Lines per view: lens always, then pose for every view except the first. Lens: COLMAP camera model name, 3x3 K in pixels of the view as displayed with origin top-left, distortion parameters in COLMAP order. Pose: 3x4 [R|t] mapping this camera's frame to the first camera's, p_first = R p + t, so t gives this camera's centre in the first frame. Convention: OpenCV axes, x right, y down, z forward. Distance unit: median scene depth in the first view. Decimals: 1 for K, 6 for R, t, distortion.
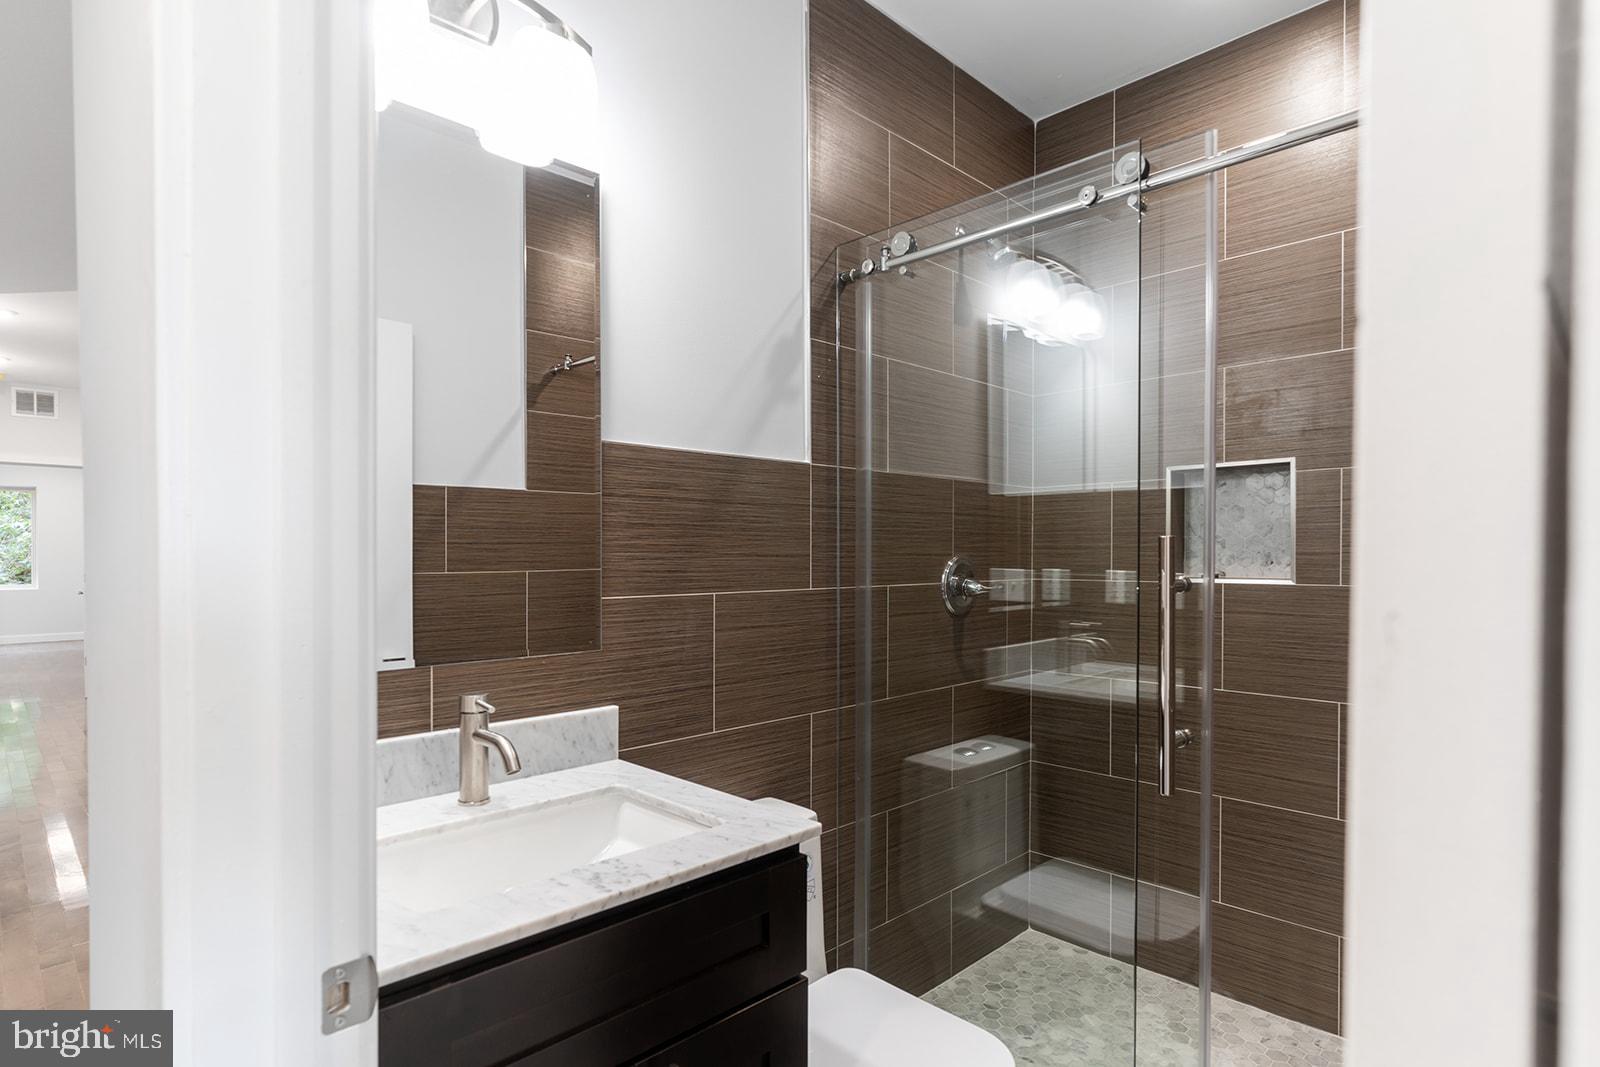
lens RADIAL K [[824.0, 0, 787.5], [0, 824.0, 567.1], [0, 0, 1]] dist [-0.005152, 0.003454]
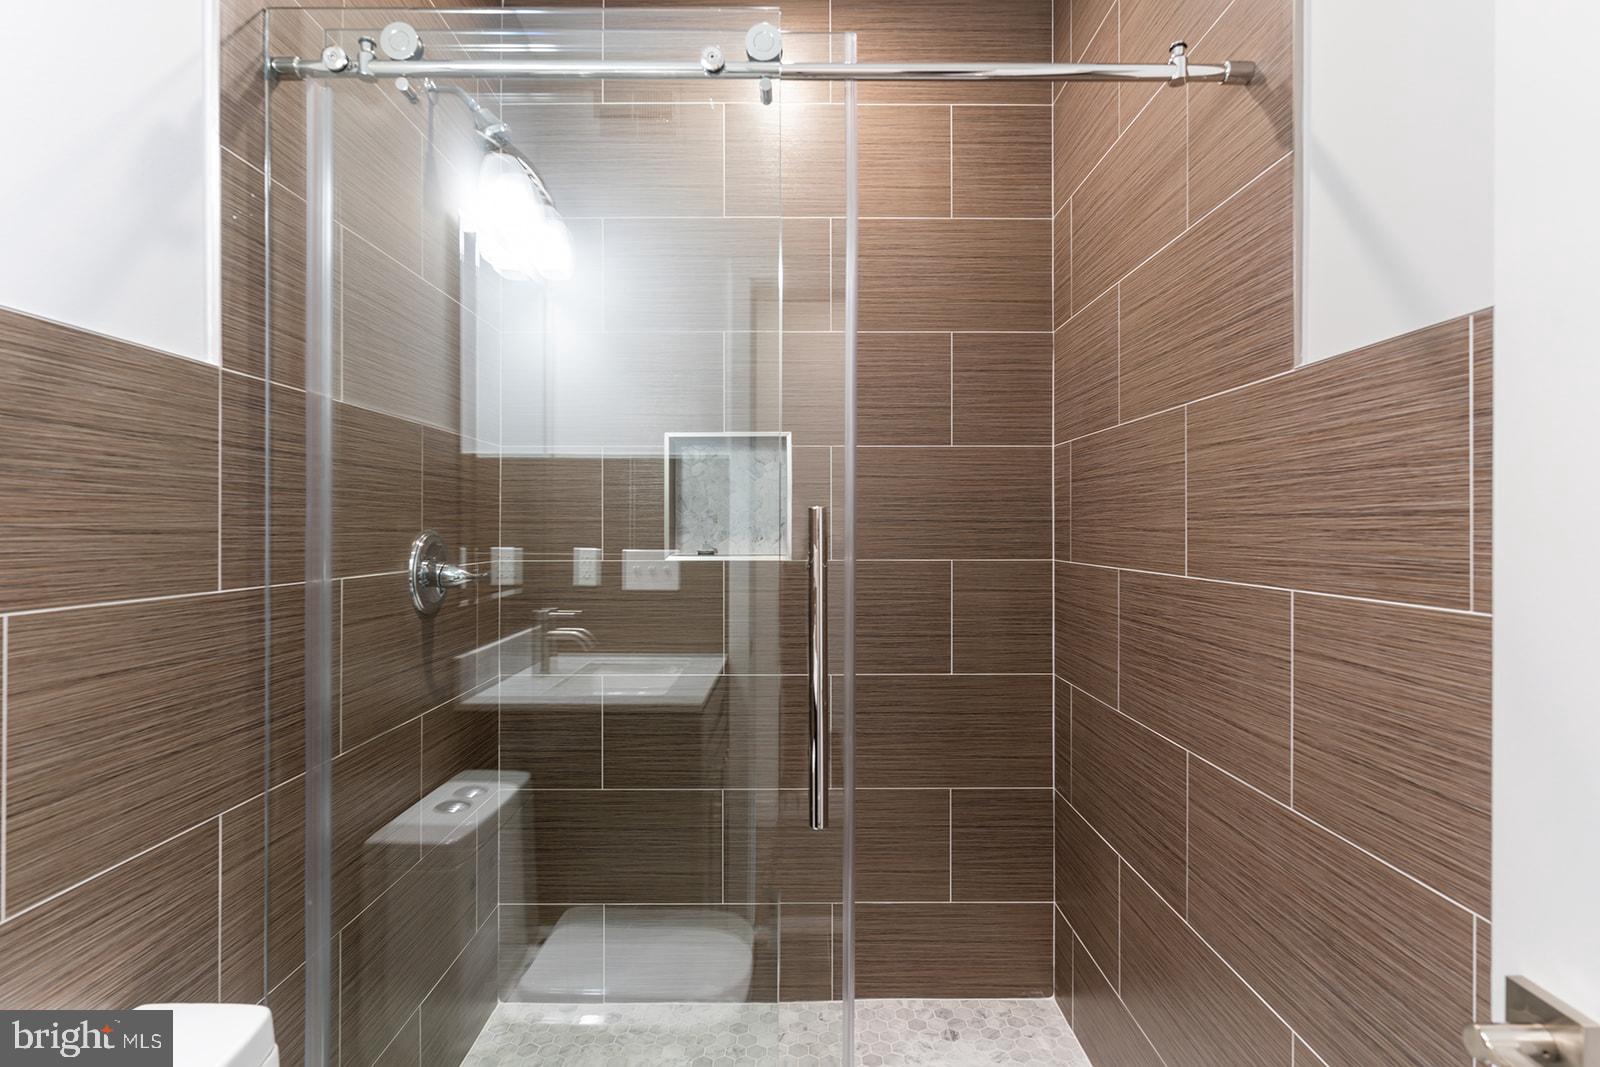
lens RADIAL K [[824.0, 0, 804.8], [0, 824.0, 528.4], [0, 0, 1]] dist [-0.005152, 0.003454]
pose [[0.698890, 0.000972, 0.715229, -0.091518], [0.011991, 0.999843, -0.013076, -0.004083], [-0.715129, 0.017715, 0.698768, 0.317983]]
